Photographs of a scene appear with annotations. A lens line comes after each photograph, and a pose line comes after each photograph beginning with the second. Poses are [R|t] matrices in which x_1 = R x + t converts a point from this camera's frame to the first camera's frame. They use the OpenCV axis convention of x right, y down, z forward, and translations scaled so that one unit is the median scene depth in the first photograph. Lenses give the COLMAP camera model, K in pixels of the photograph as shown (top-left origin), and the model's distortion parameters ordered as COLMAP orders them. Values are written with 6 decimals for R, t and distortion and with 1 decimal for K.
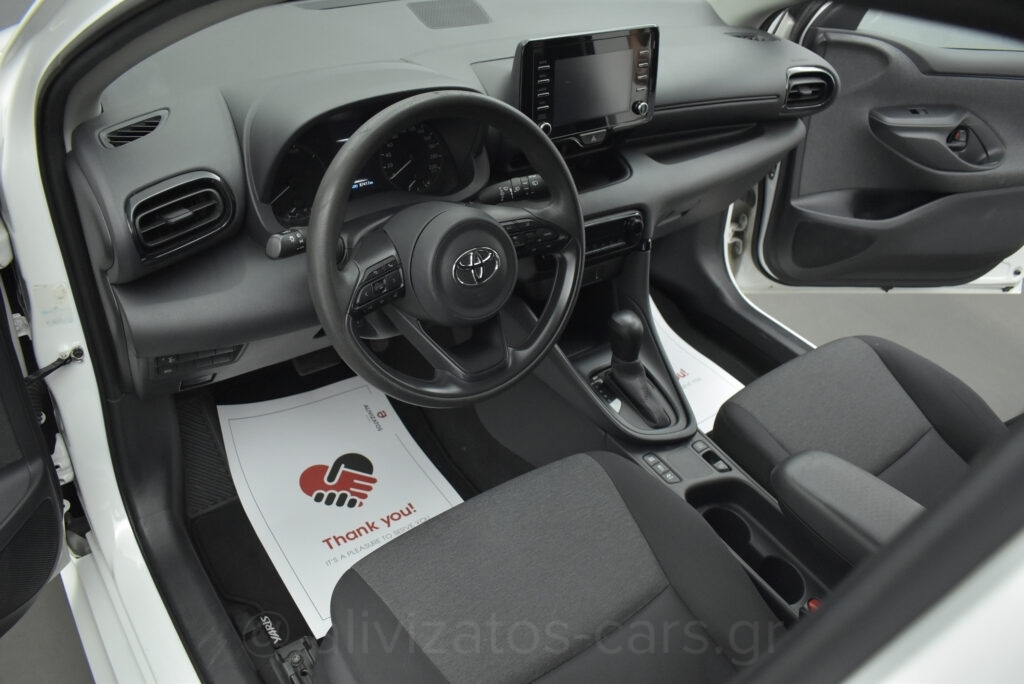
lens RADIAL K [[792.7, 0, 503.0], [0, 792.7, 348.5], [0, 0, 1]] dist [-0.056686, -0.012408]
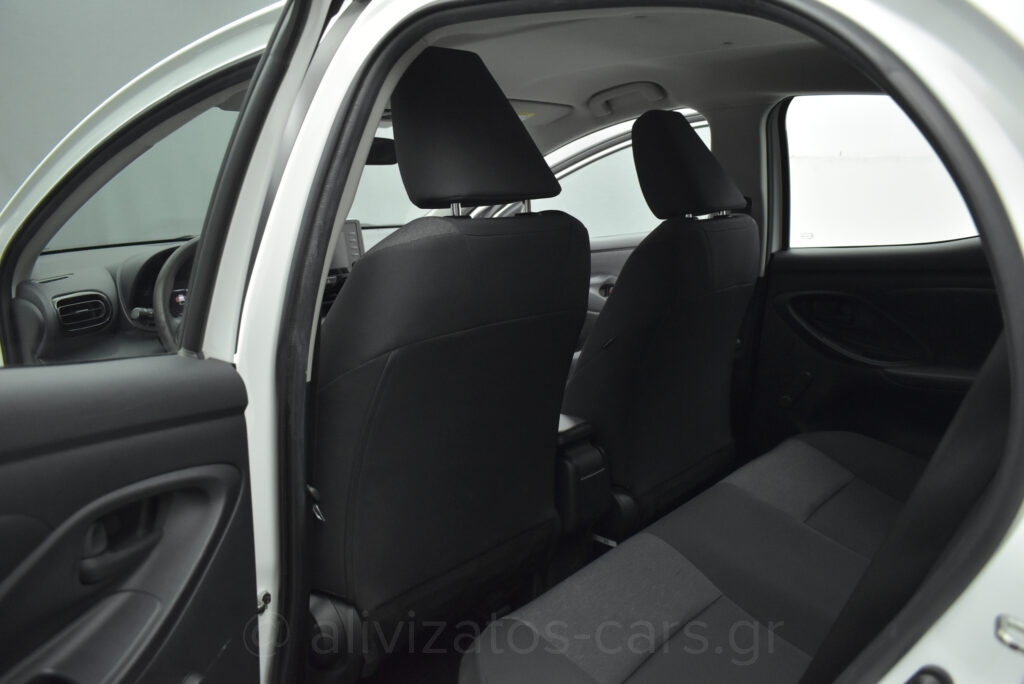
lens RADIAL K [[792.7, 0, 511.6], [0, 792.7, 343.2], [0, 0, 1]] dist [-0.056686, -0.012408]
pose [[0.970082, -0.153445, 0.188140, 0.191687], [0.217769, 0.892535, -0.394915, 0.771047], [-0.107324, 0.424071, 0.899247, -0.653344]]
